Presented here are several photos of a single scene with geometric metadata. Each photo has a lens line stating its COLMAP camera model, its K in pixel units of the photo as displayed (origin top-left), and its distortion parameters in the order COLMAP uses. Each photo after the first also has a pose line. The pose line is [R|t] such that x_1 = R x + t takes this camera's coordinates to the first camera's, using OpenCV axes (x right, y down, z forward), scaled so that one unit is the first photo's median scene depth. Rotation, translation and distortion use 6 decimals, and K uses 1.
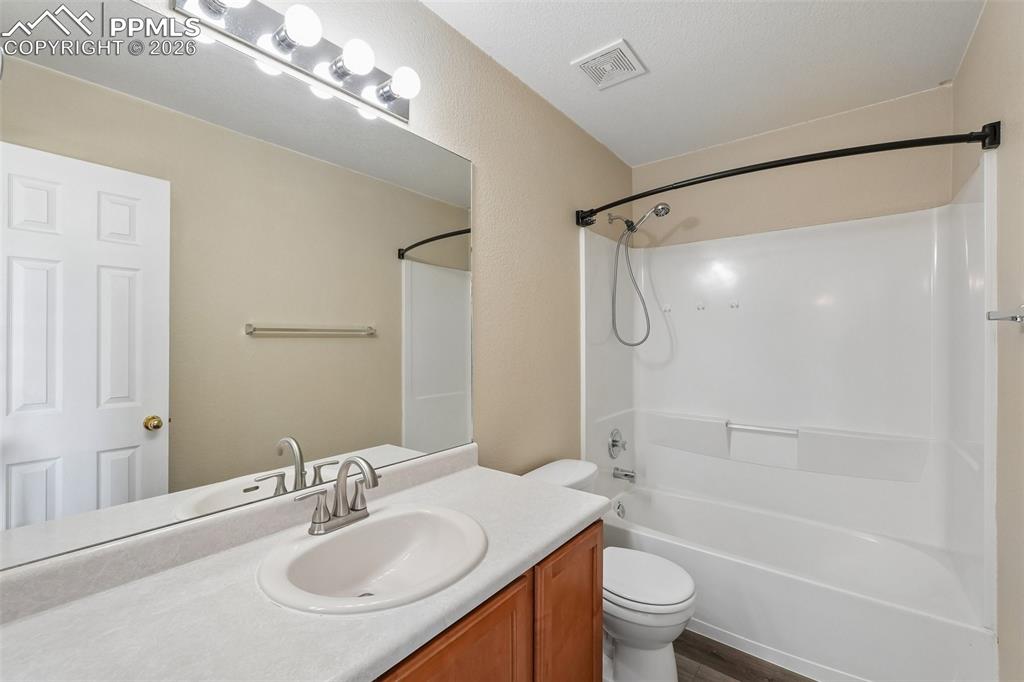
lens RADIAL K [[437.0, 0, 510.9], [0, 437.0, 342.4], [0, 0, 1]] dist [0.013447, -0.000187]
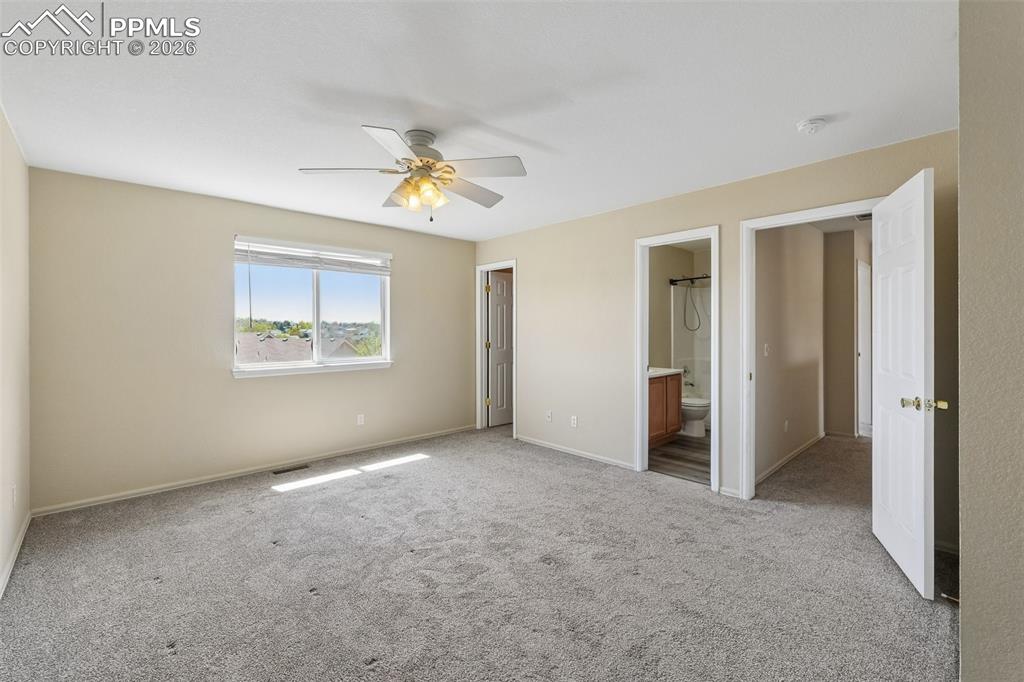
lens RADIAL K [[437.0, 0, 506.6], [0, 437.0, 333.8], [0, 0, 1]] dist [0.013447, -0.000187]
pose [[0.987199, -0.000313, -0.159494, -0.381707], [0.002042, 0.999941, 0.010676, -0.008895], [0.159481, -0.010865, 0.987141, -1.671829]]
